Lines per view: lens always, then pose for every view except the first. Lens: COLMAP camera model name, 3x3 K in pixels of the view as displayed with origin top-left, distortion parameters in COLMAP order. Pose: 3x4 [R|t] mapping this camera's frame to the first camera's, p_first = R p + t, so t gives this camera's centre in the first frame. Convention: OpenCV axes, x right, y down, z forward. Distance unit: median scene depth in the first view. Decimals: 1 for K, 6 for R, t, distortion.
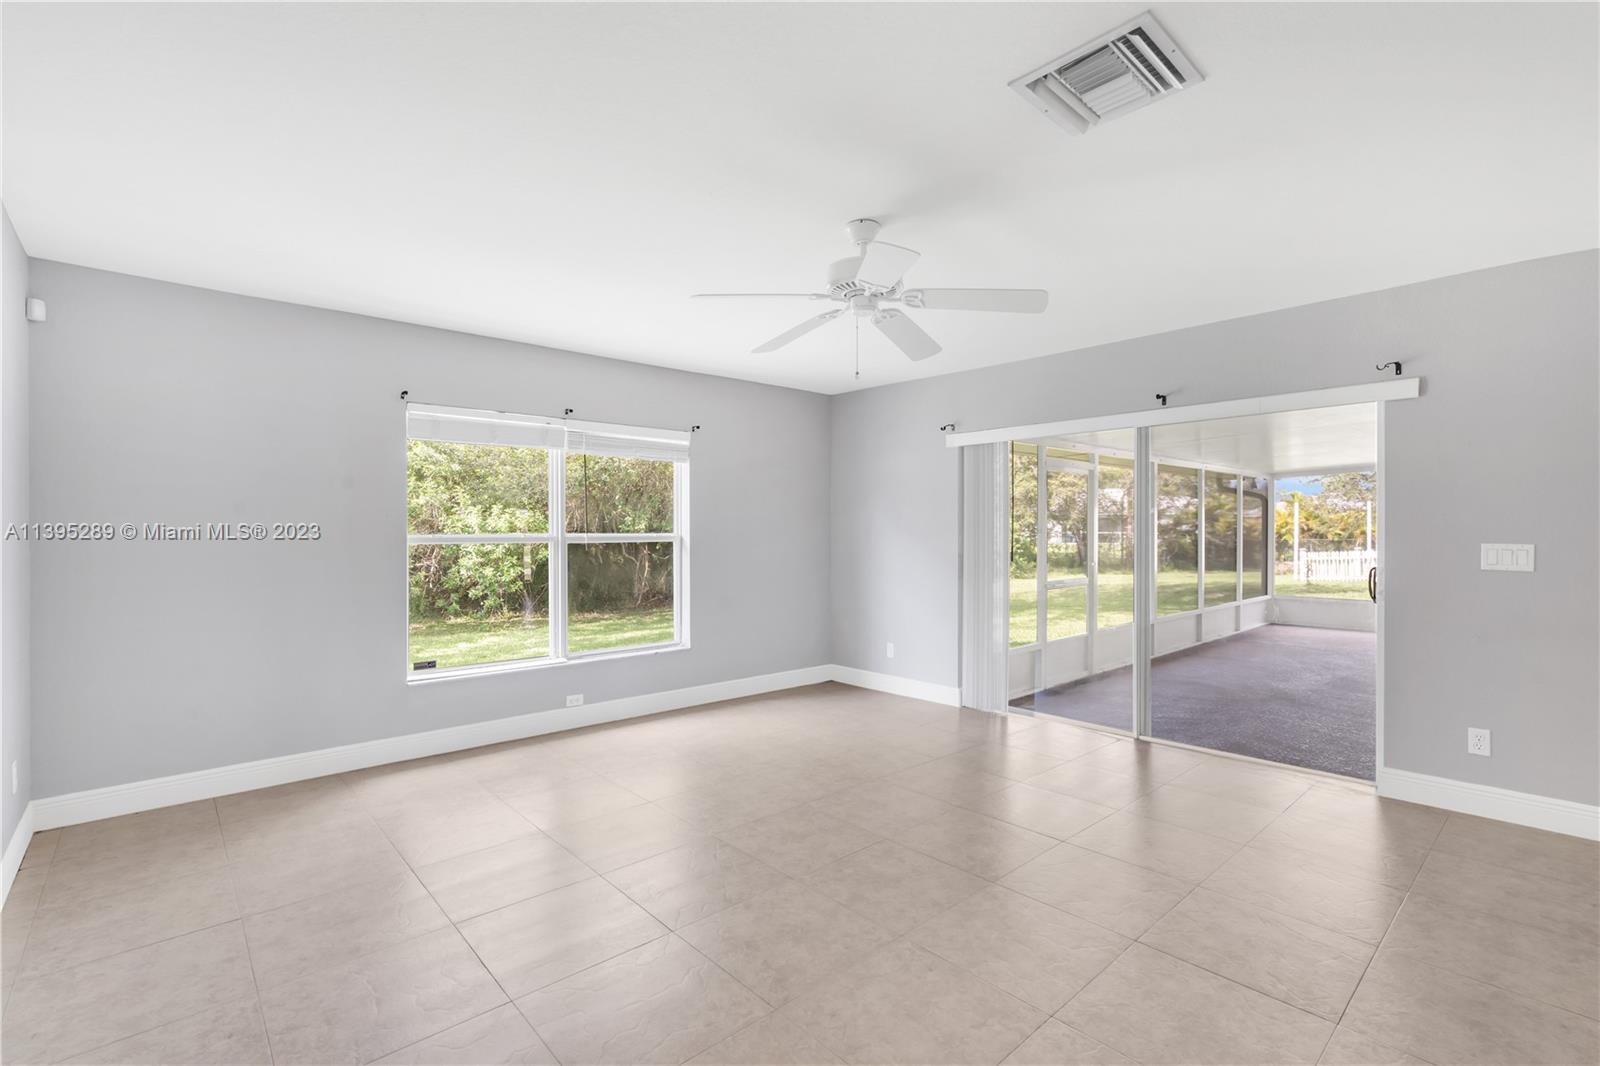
lens RADIAL K [[719.6, 0, 800.0], [0, 719.6, 533.0], [0, 0, 1]] dist [-0.003970, -0.000204]
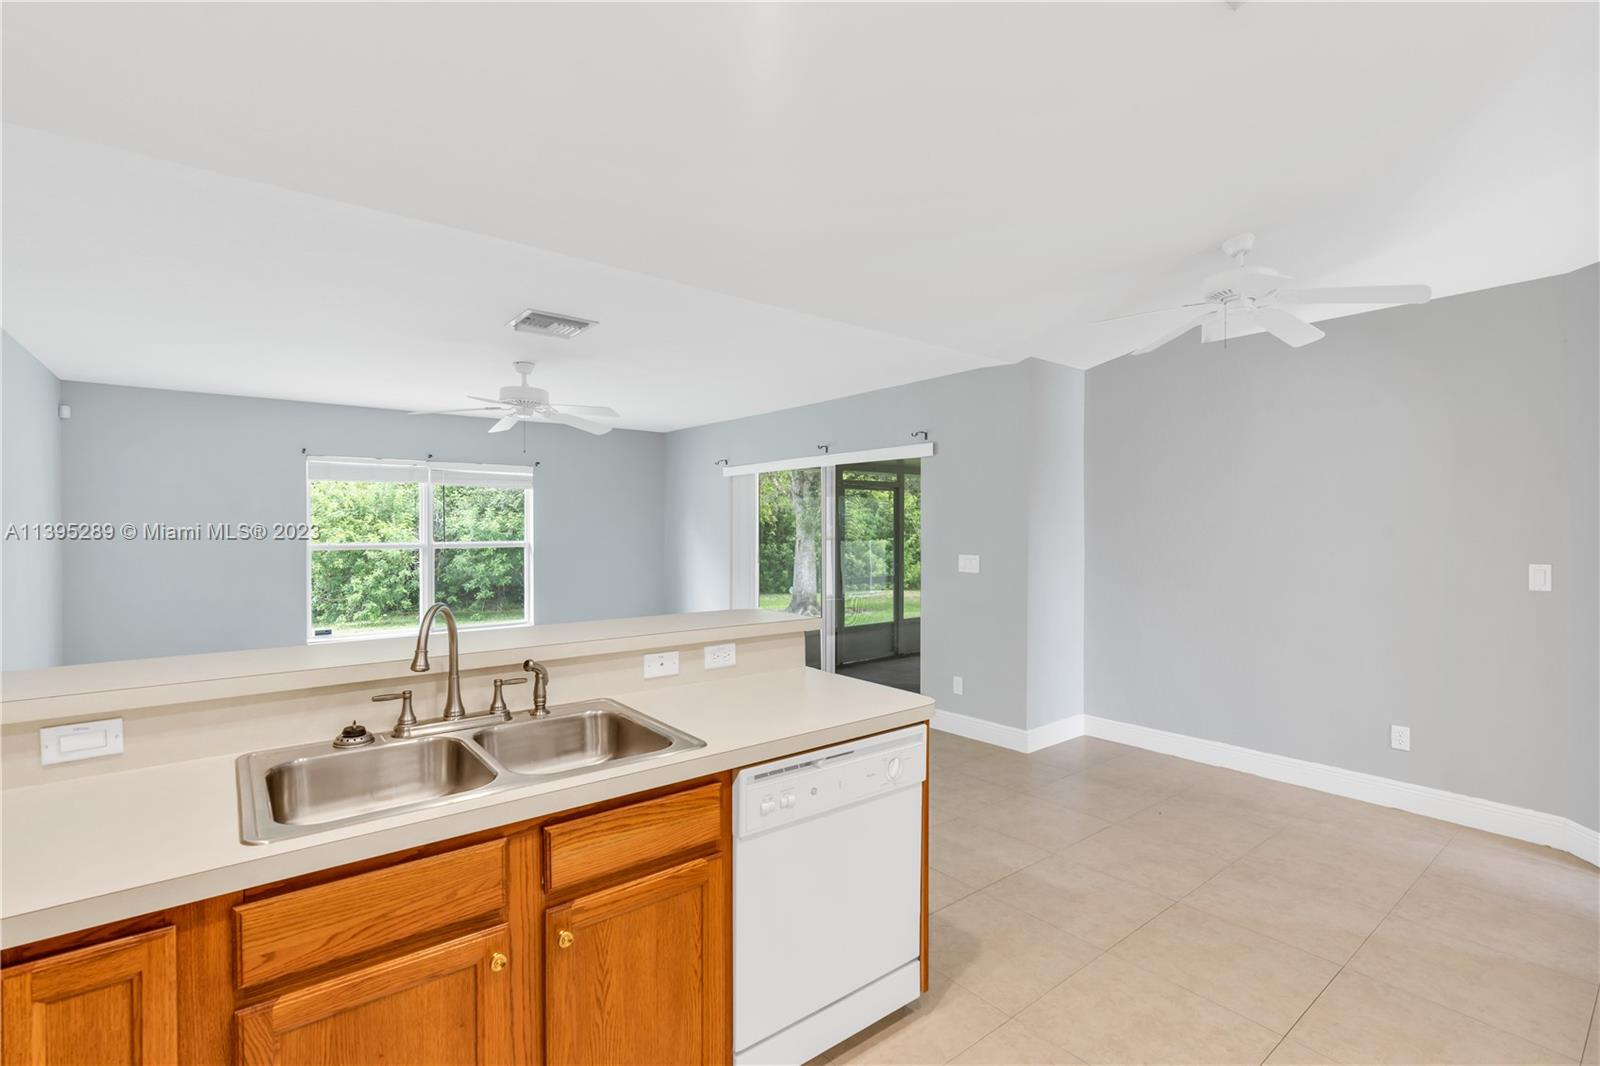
lens RADIAL K [[722.7, 0, 800.0], [0, 722.7, 533.0], [0, 0, 1]] dist [-0.009038, 0.000207]
pose [[0.998278, 0.001212, -0.058643, 0.427289], [-0.000882, 0.999984, 0.005655, -0.023062], [0.058649, -0.005594, 0.998263, -0.326543]]
